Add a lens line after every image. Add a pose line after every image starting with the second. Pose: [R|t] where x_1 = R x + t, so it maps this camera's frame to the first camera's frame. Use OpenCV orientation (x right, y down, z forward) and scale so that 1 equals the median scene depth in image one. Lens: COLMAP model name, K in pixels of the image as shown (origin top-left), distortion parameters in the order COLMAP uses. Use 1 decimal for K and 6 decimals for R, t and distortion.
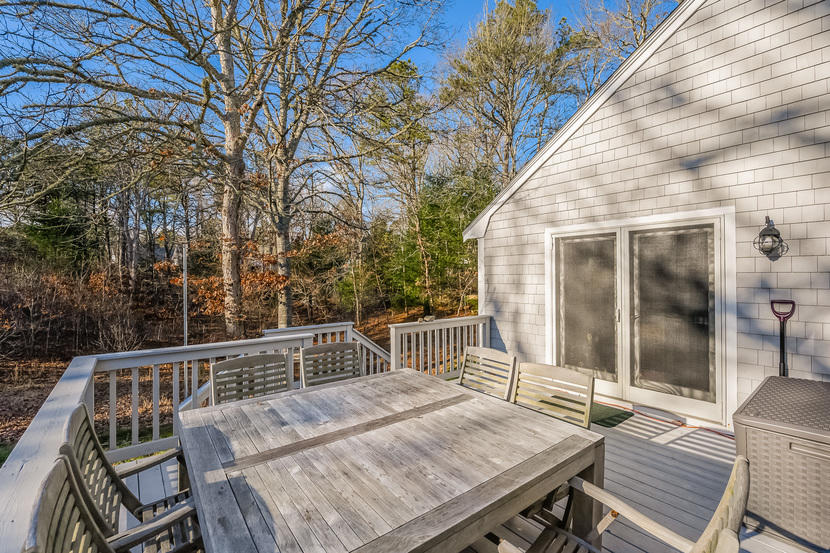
lens RADIAL K [[375.2, 0, 408.7], [0, 375.2, 276.9], [0, 0, 1]] dist [-0.003282, 0.000226]
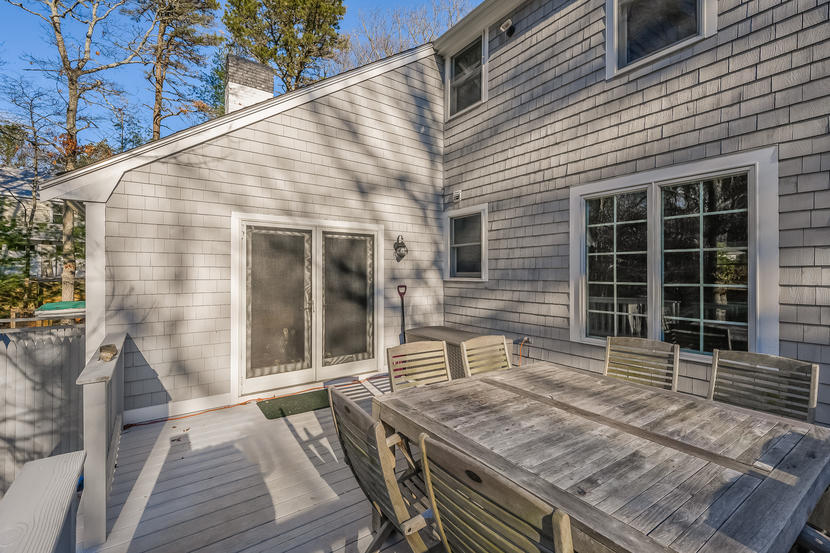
lens RADIAL K [[375.2, 0, 410.4], [0, 375.2, 276.5], [0, 0, 1]] dist [-0.003282, 0.000226]
pose [[0.008262, -0.003506, 0.999960, -0.561476], [0.001983, 0.999992, 0.003490, 0.013091], [-0.999964, 0.001954, 0.008269, 0.744610]]
